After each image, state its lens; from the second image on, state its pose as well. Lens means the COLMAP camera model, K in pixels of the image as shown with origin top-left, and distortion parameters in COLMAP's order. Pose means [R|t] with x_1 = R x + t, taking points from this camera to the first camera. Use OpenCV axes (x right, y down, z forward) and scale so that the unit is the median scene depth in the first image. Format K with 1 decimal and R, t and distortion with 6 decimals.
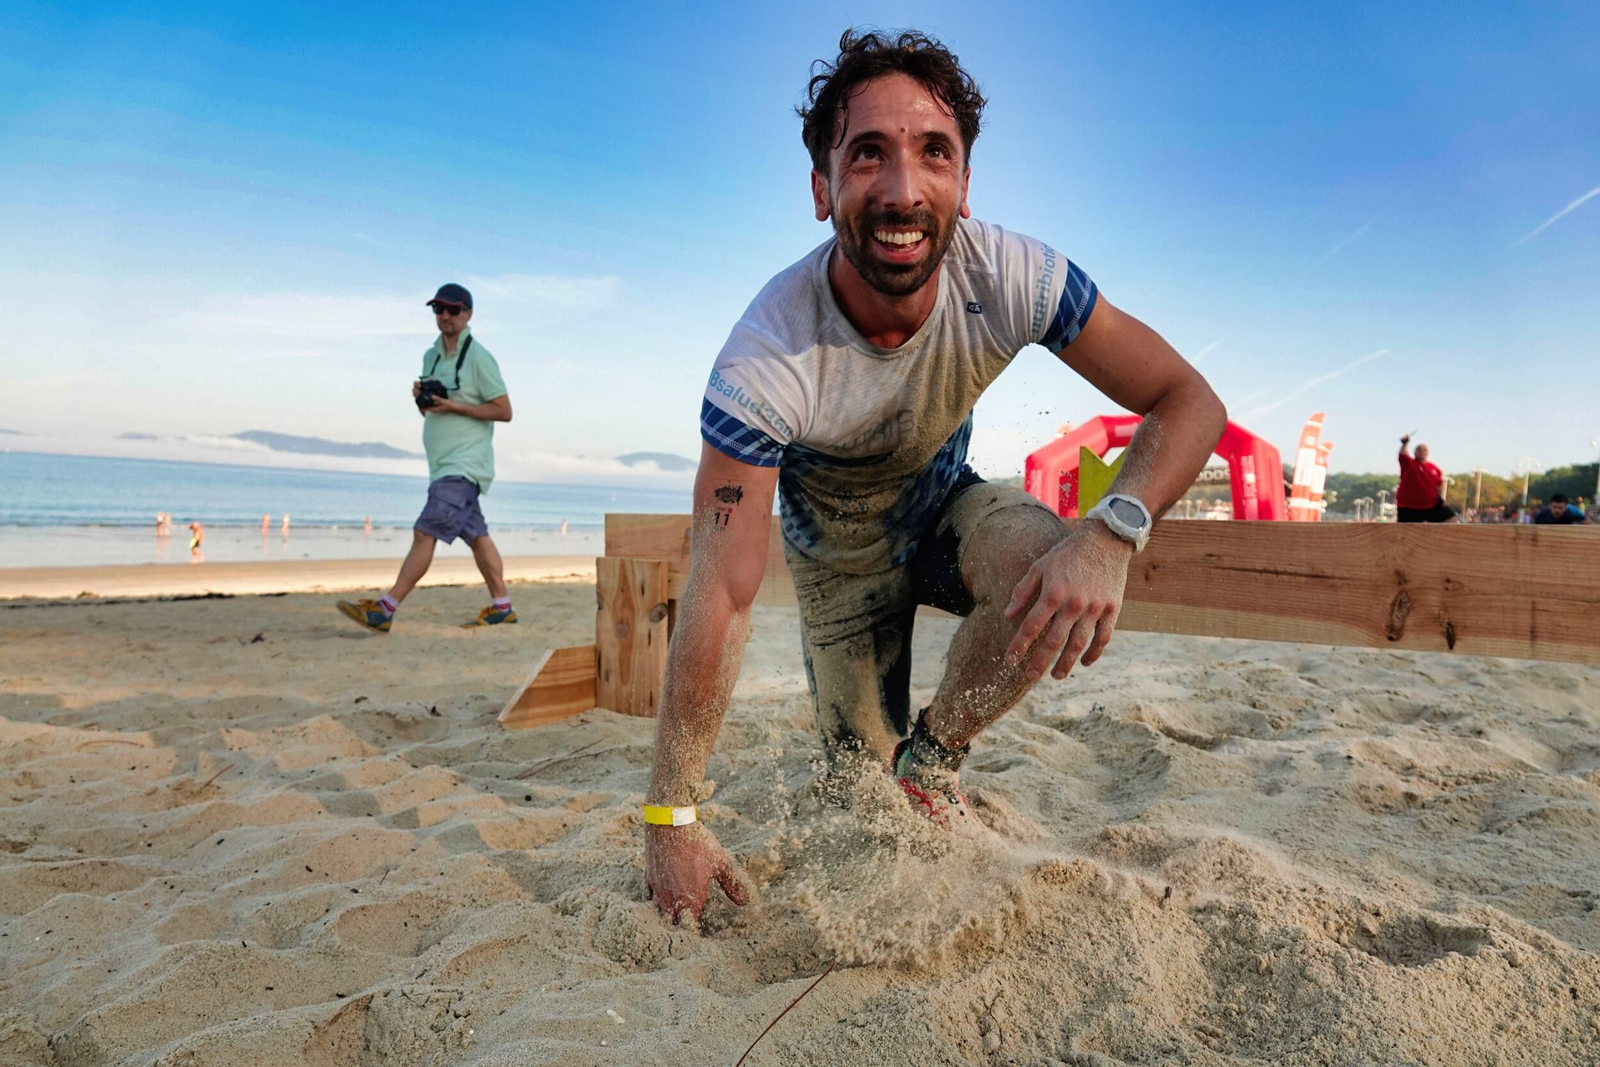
lens RADIAL K [[1102.6, 0, 800.0], [0, 1102.6, 533.5], [0, 0, 1]] dist [-0.000087, 0.001299]
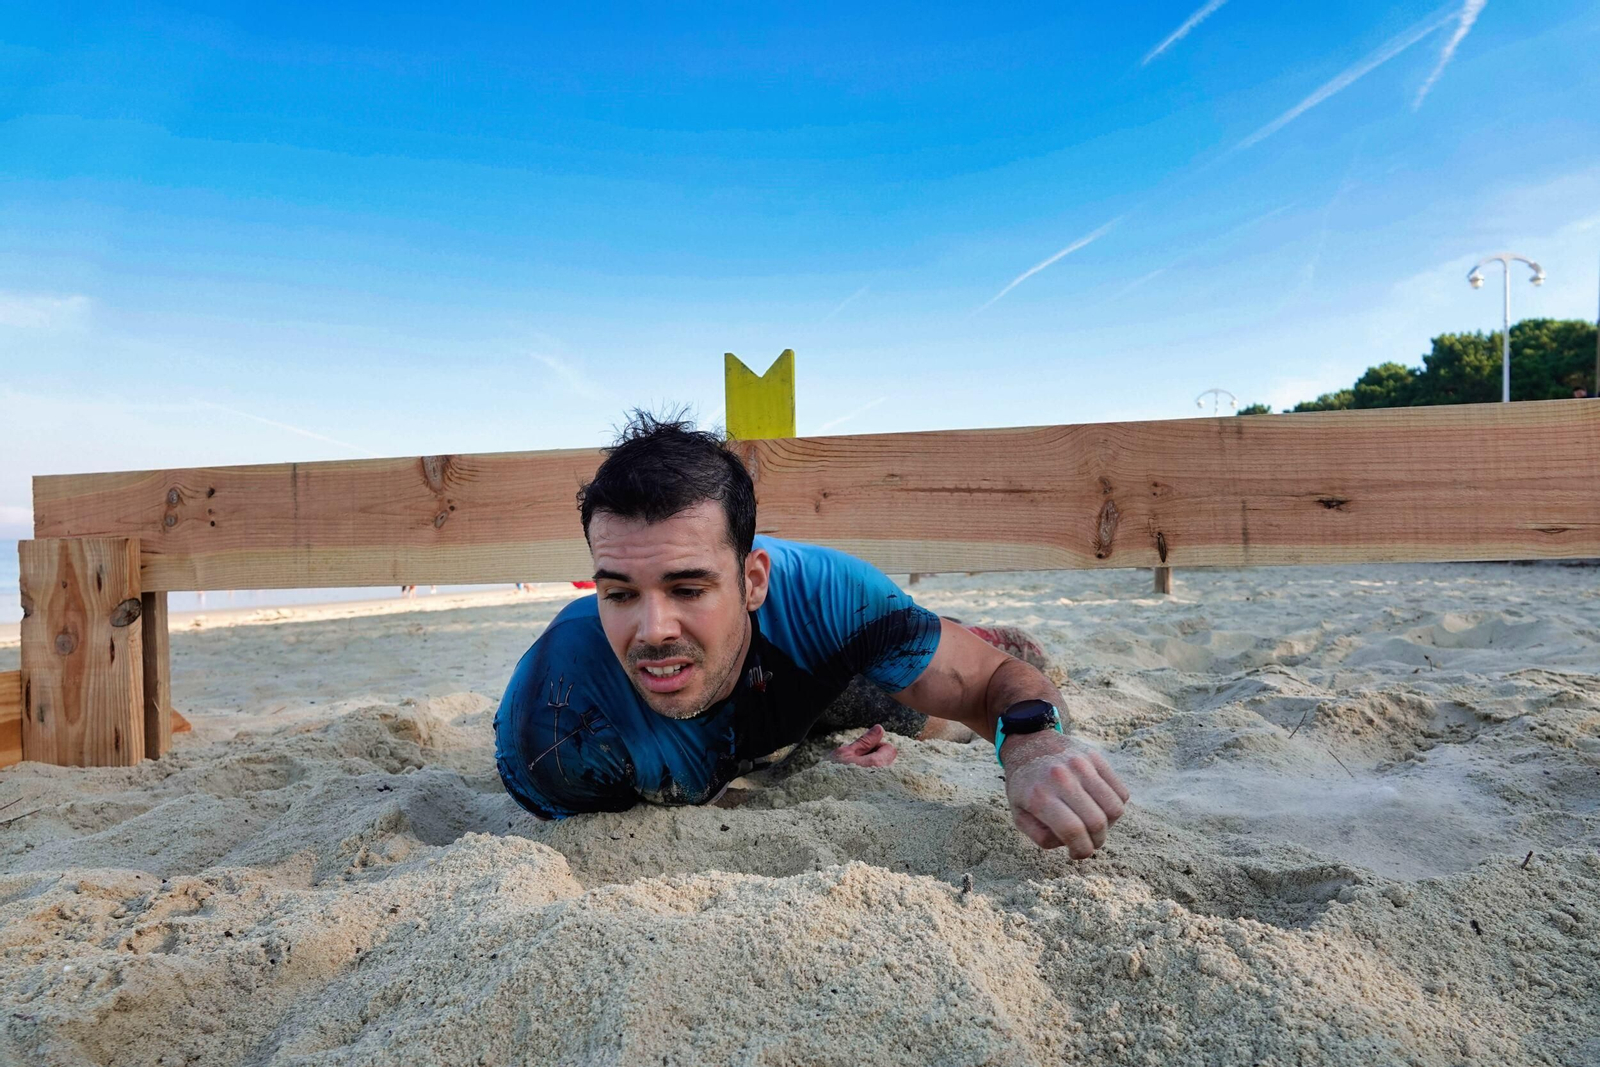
lens RADIAL K [[1102.6, 0, 800.0], [0, 1102.6, 533.5], [0, 0, 1]] dist [-0.000087, 0.001299]
pose [[0.917584, -0.028995, 0.396483, -0.021184], [0.043773, 0.998641, -0.028271, 0.093911], [-0.395124, 0.043296, 0.917607, 0.307634]]
